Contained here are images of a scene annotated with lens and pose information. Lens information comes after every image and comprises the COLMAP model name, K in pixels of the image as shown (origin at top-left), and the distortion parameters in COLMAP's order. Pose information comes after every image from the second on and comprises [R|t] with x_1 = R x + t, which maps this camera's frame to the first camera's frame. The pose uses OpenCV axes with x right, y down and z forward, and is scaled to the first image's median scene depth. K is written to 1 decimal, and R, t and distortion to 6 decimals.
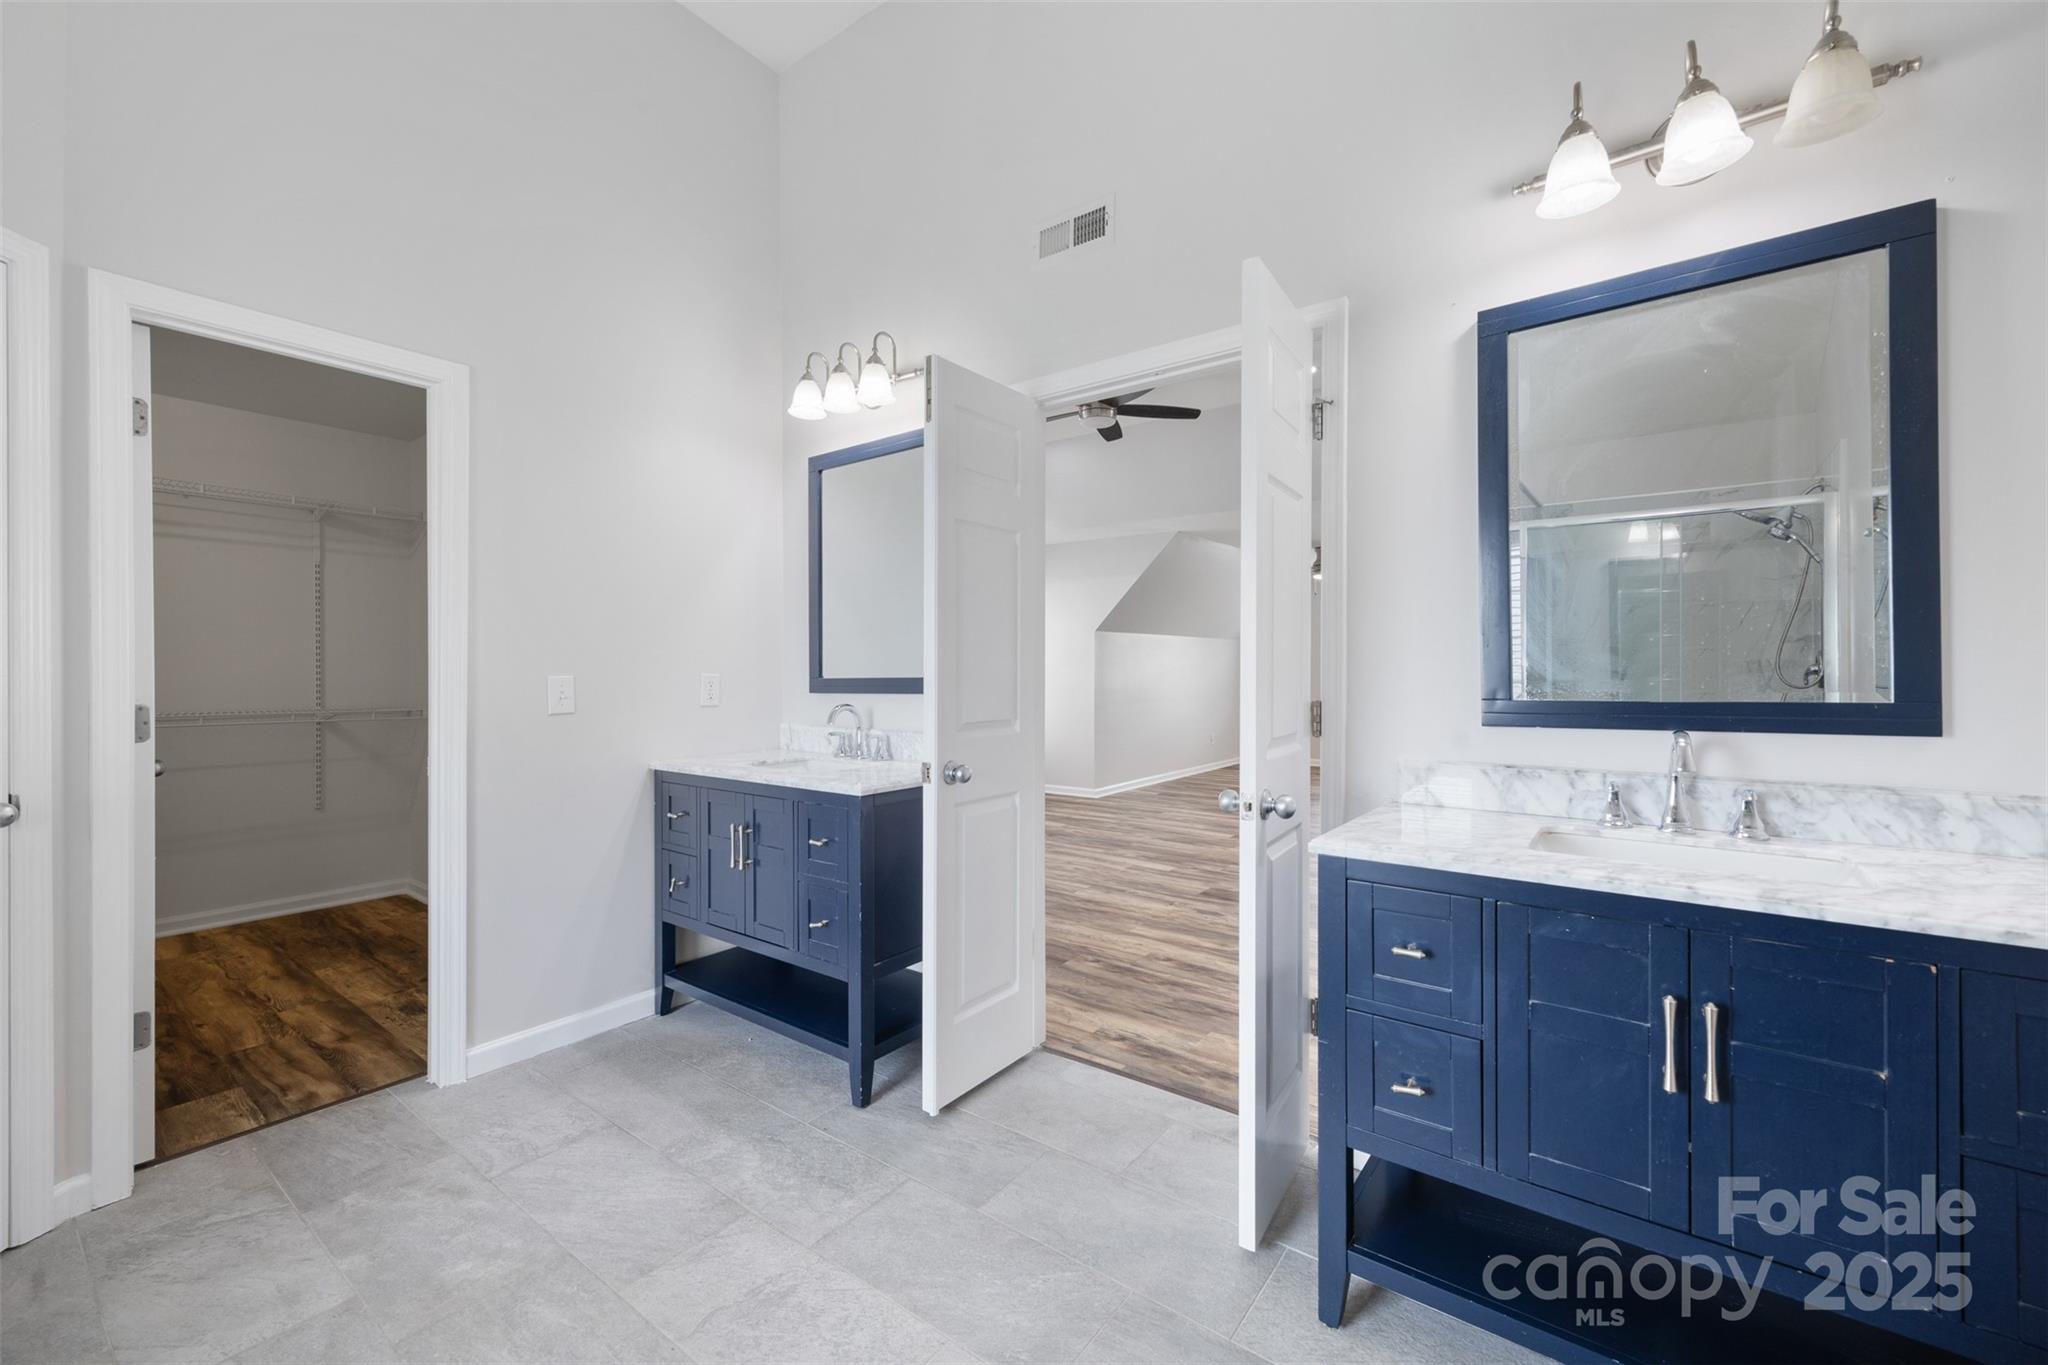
lens RADIAL K [[826.8, 0, 1022.2], [0, 826.8, 672.2], [0, 0, 1]] dist [0.007901, -0.000156]
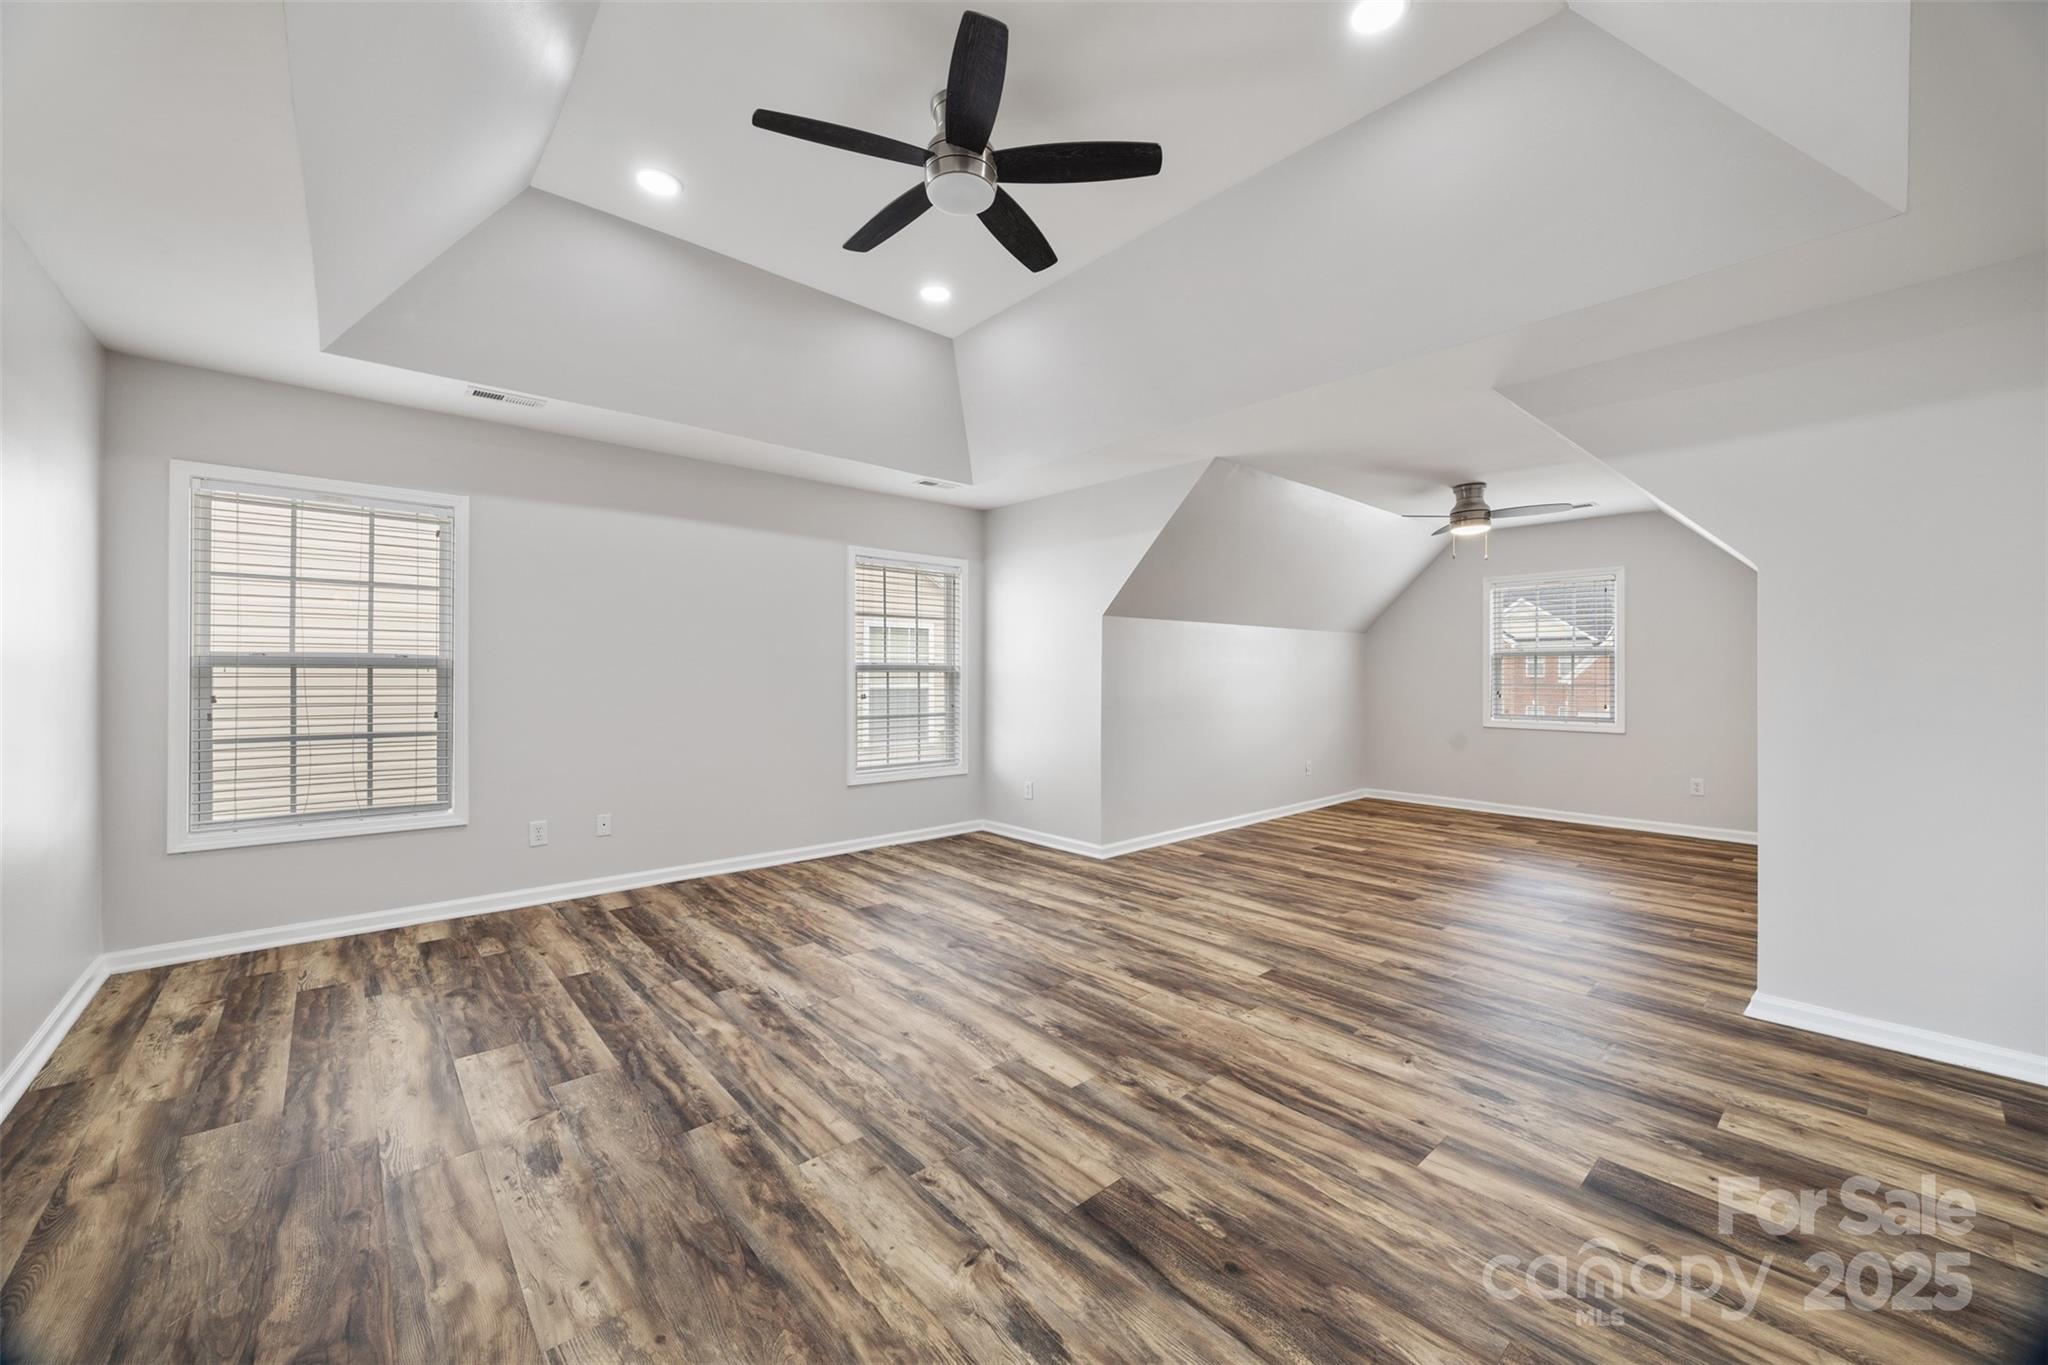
lens RADIAL K [[777.7, 0, 1027.4], [0, 777.7, 678.4], [0, 0, 1]] dist [-0.005142, 0.000553]
pose [[0.982252, 0.006182, -0.187466, 0.278906], [-0.005042, 0.999966, 0.006555, -0.001474], [0.187500, -0.005494, 0.982249, 0.650880]]
